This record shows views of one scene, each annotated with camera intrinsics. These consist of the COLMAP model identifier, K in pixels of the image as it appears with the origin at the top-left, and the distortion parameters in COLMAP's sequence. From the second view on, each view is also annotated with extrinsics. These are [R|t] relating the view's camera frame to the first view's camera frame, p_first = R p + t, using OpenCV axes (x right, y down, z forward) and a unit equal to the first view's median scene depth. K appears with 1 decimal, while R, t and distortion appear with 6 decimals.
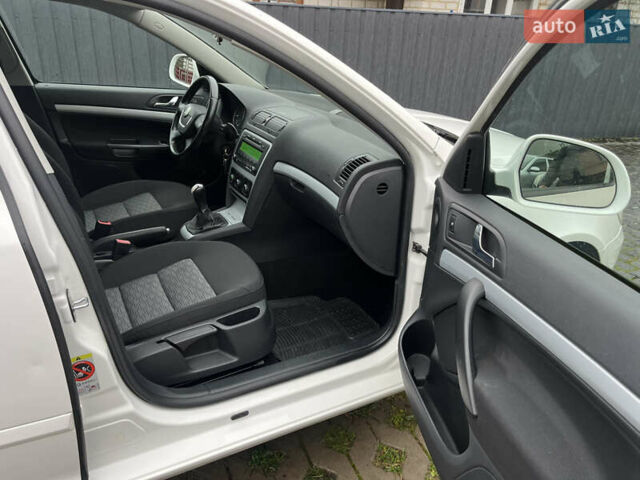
lens RADIAL K [[490.0, 0, 316.6], [0, 490.0, 243.0], [0, 0, 1]] dist [0.066354, -0.060763]
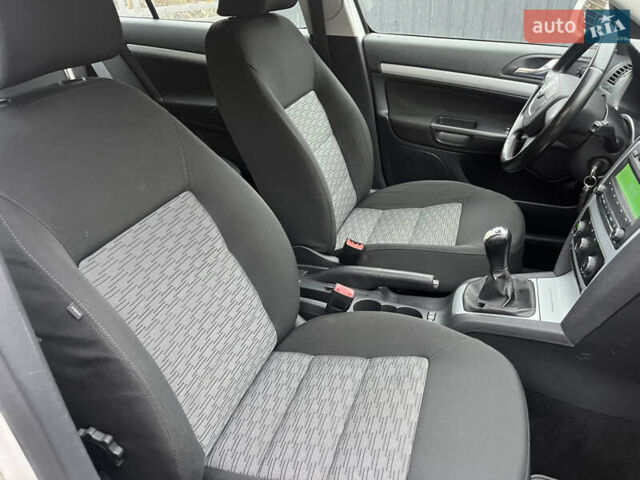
lens RADIAL K [[490.0, 0, 316.6], [0, 490.0, 243.0], [0, 0, 1]] dist [0.066354, -0.060763]
pose [[0.668289, 0.305076, -0.678467, -0.000633], [-0.241595, 0.951609, 0.189925, -0.149489], [0.703577, 0.036990, 0.709655, 0.443678]]
